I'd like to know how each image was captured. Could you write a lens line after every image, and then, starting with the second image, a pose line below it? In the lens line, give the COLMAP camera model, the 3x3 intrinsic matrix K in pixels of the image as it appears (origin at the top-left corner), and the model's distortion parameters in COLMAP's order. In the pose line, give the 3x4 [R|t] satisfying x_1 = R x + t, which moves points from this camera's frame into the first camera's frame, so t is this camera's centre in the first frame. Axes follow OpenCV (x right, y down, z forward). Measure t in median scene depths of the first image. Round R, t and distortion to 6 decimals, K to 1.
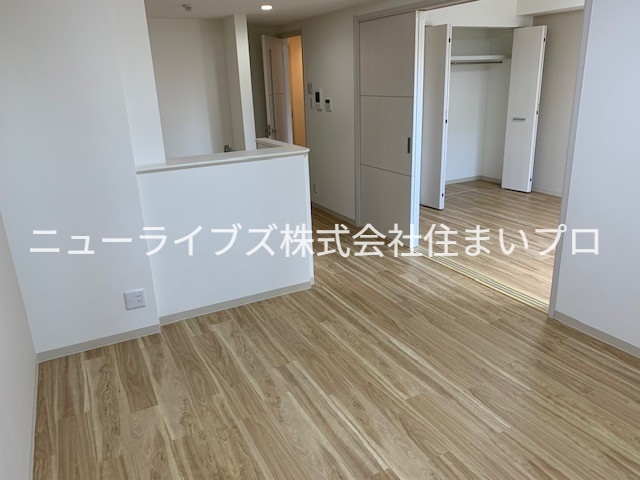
lens RADIAL K [[490.0, 0, 323.3], [0, 490.0, 238.9], [0, 0, 1]] dist [0.000658, -0.009786]
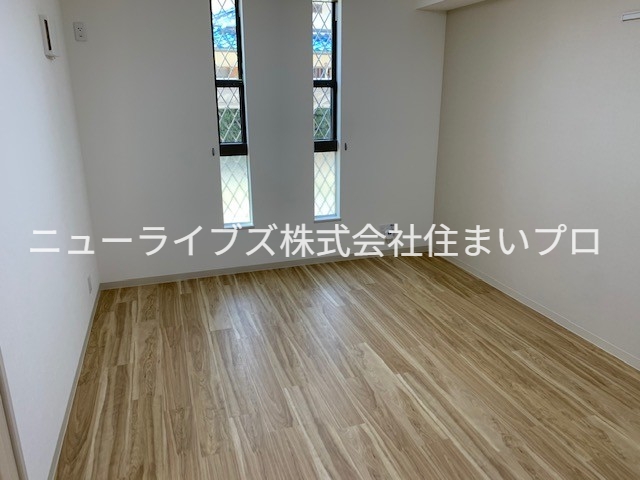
lens RADIAL K [[490.0, 0, 320.2], [0, 490.0, 239.4], [0, 0, 1]] dist [0.000658, -0.009786]
pose [[-0.985796, -0.008080, 0.167753, 0.099484], [0.090428, 0.816159, 0.570708, -0.534513], [-0.141525, 0.577771, -0.803835, 1.634826]]
